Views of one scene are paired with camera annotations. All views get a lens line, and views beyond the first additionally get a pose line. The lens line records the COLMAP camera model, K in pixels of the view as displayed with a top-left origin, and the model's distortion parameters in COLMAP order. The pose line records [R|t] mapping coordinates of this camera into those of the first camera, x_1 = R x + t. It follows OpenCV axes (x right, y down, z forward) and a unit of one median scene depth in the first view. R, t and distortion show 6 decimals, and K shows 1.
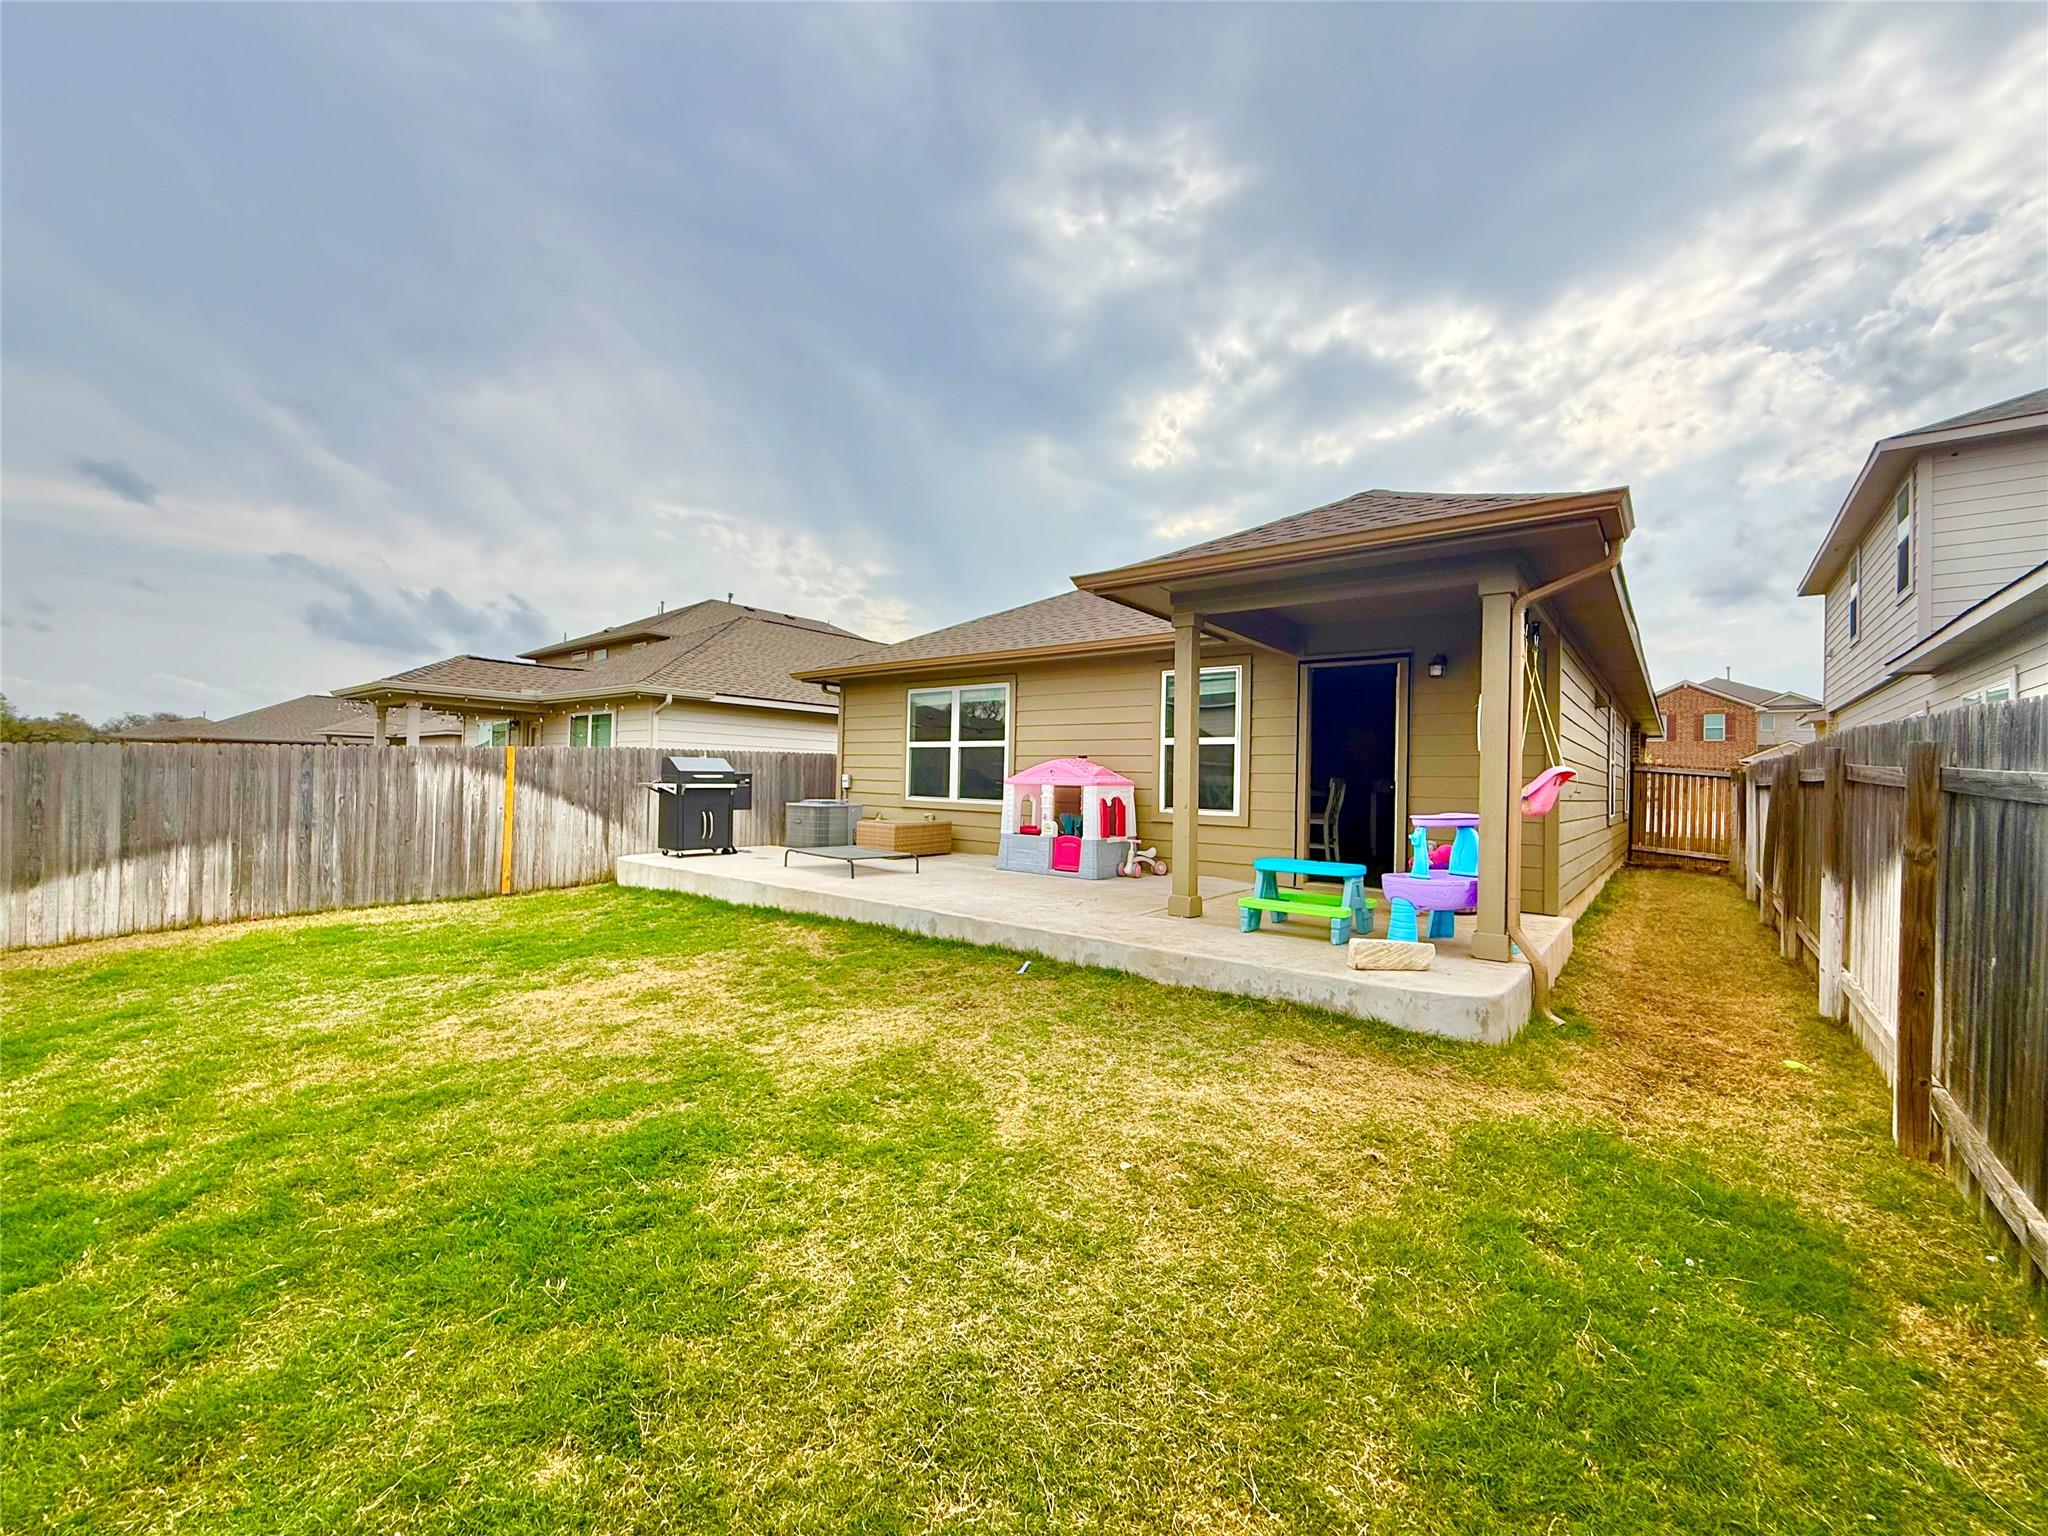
lens RADIAL K [[816.6, 0, 1024.0], [0, 816.6, 768.0], [0, 0, 1]] dist [-0.000044, 0.000041]
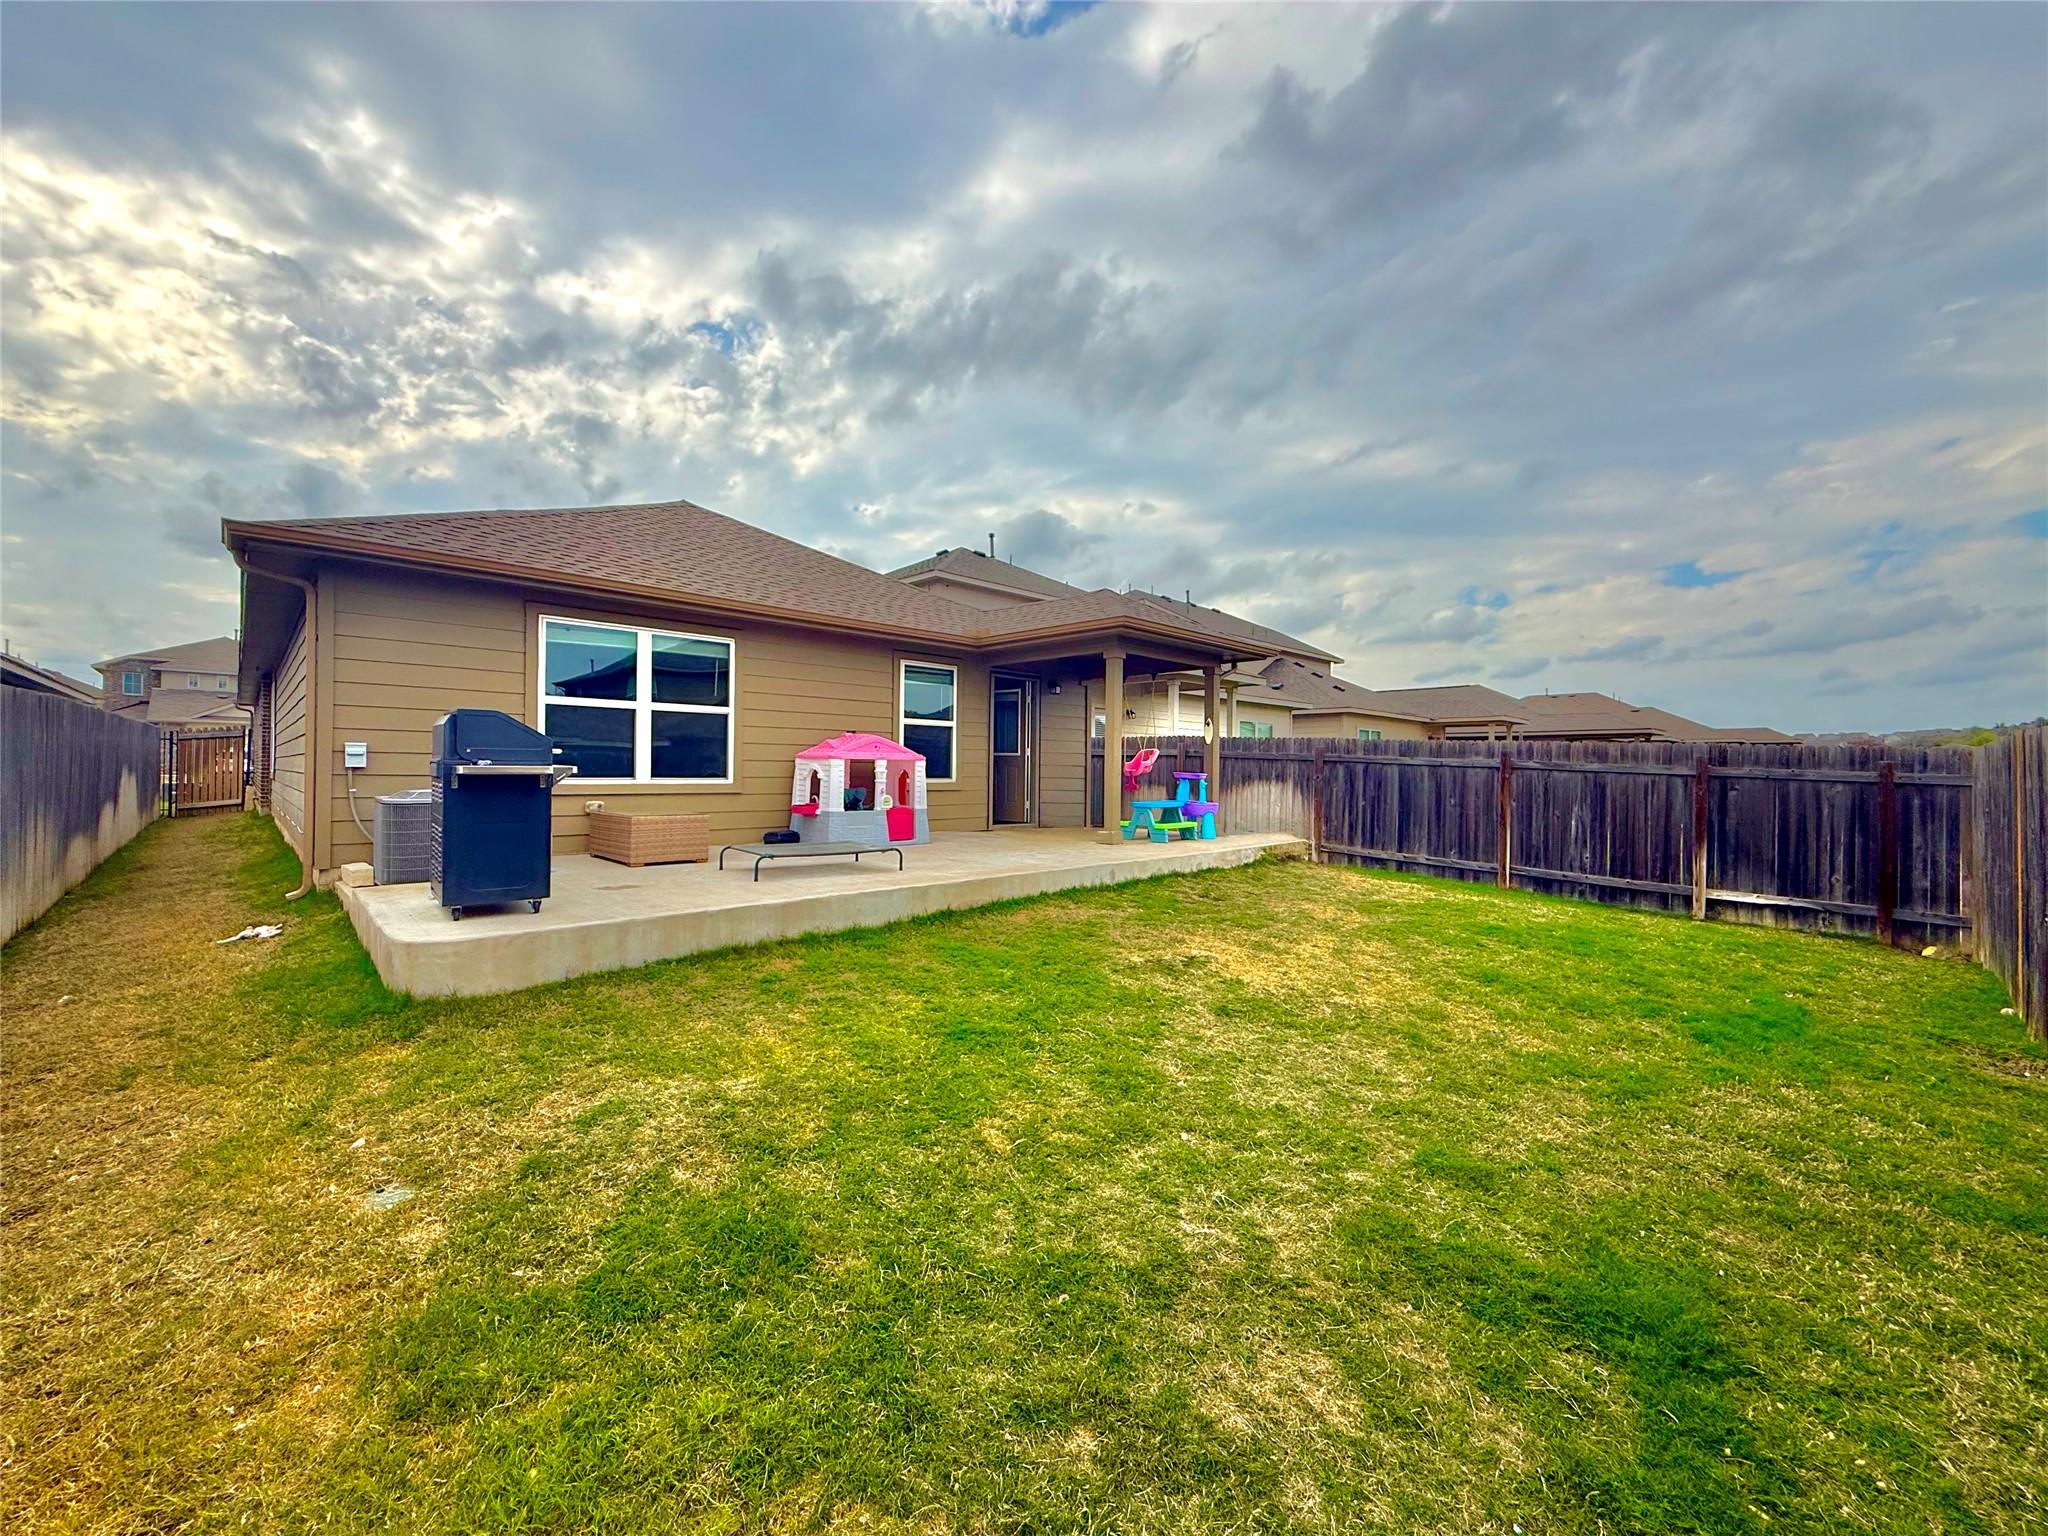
lens RADIAL K [[815.2, 0, 1024.0], [0, 815.2, 768.0], [0, 0, 1]] dist [-0.029452, 0.000356]
pose [[0.115991, -0.025918, 0.992912, -0.880995], [-0.027053, 0.999206, 0.029243, -0.003551], [-0.992882, -0.030253, 0.115198, 0.638425]]
